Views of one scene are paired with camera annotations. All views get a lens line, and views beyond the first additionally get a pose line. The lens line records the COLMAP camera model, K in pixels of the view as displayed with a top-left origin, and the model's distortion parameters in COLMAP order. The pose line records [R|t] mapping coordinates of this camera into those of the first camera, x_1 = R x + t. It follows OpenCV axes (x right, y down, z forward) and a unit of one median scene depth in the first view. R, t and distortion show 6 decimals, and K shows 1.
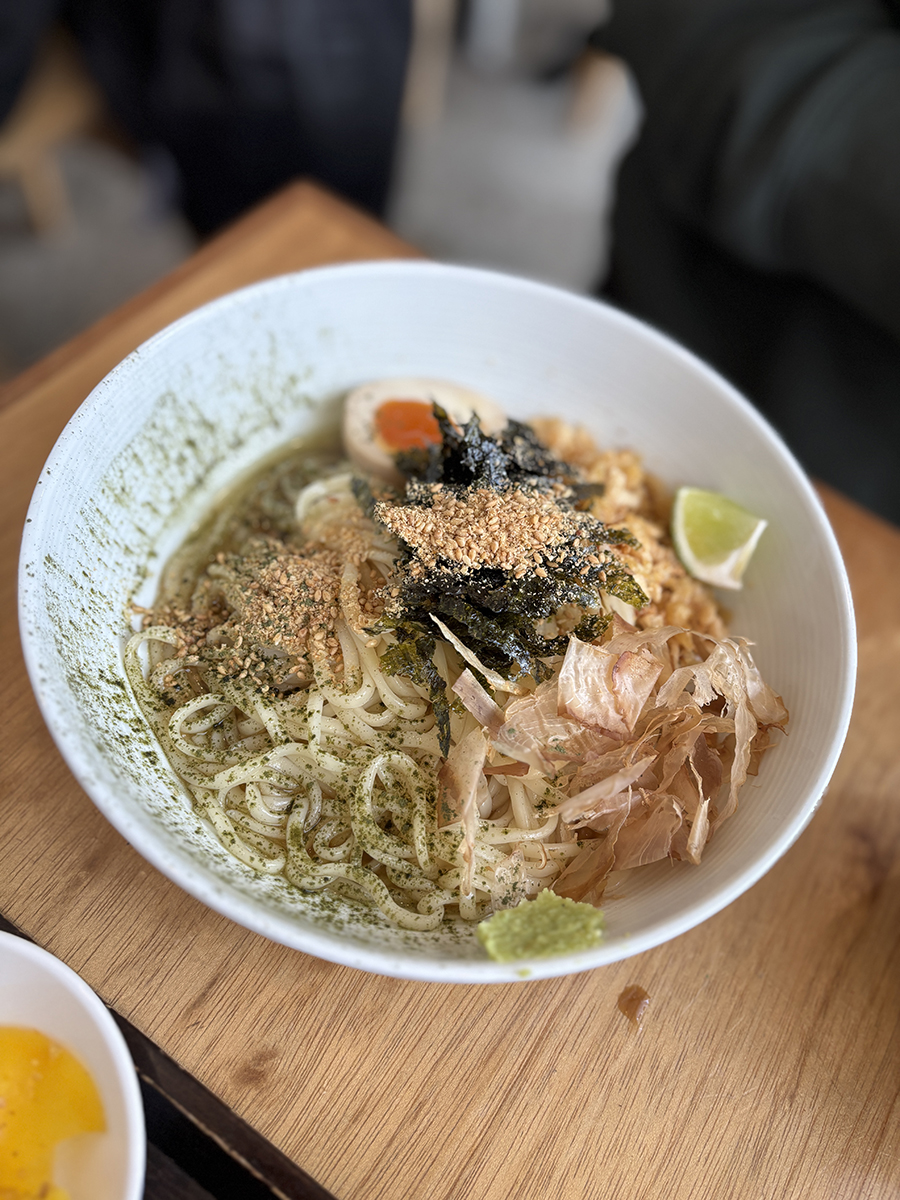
lens RADIAL K [[928.1, 0, 450.0], [0, 928.1, 600.0], [0, 0, 1]] dist [0.097329, -0.327729]
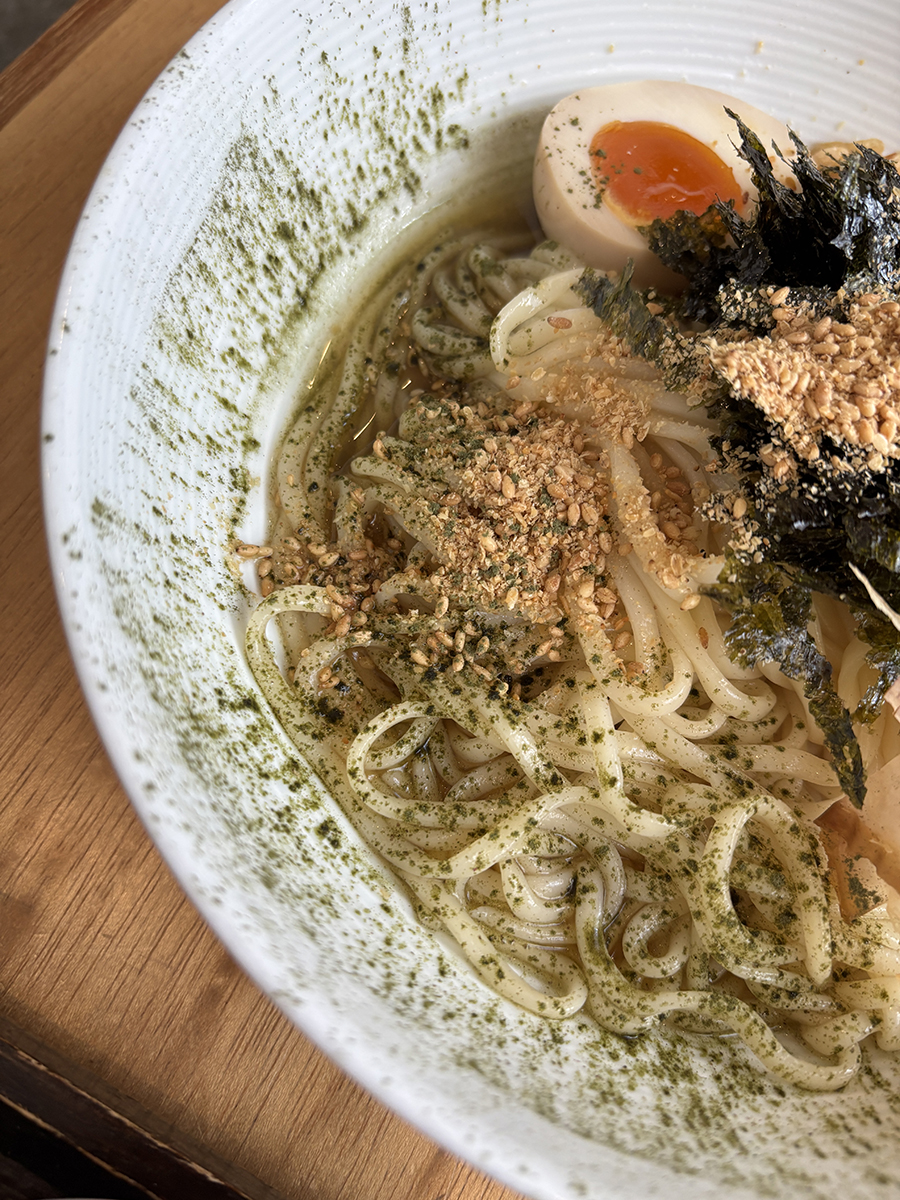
lens RADIAL K [[944.0, 0, 450.0], [0, 944.0, 600.0], [0, 0, 1]] dist [0.009897, -0.070093]
pose [[0.997197, -0.073184, 0.015575, -0.234028], [0.066822, 0.964711, 0.254693, -0.106189], [-0.033665, -0.252938, 0.966897, 0.453279]]
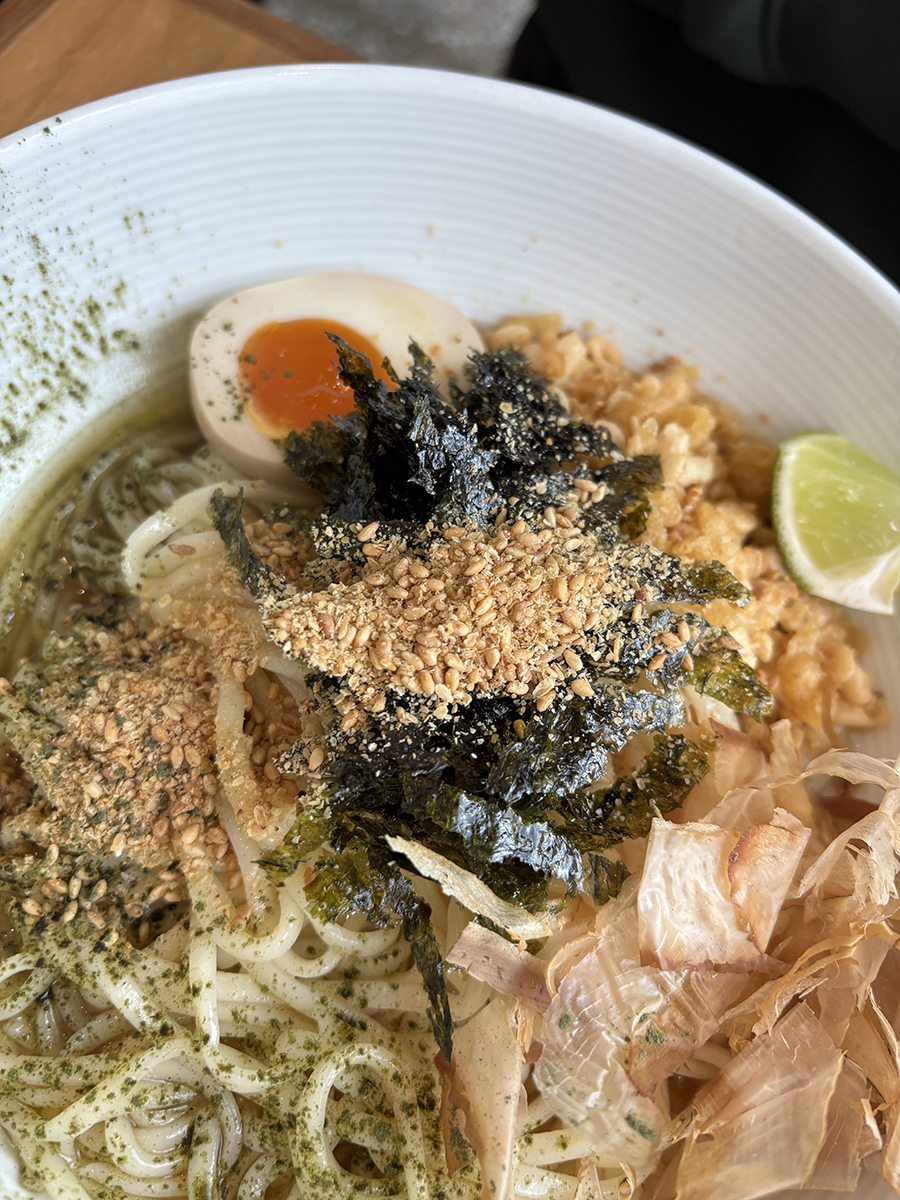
lens RADIAL K [[953.6, 0, 450.0], [0, 953.6, 600.0], [0, 0, 1]] dist [-0.007875, -0.054641]
pose [[0.992153, -0.119188, 0.037783, 0.007399], [0.108010, 0.969228, 0.221204, -0.206257], [-0.062986, -0.215387, 0.974495, 0.470835]]
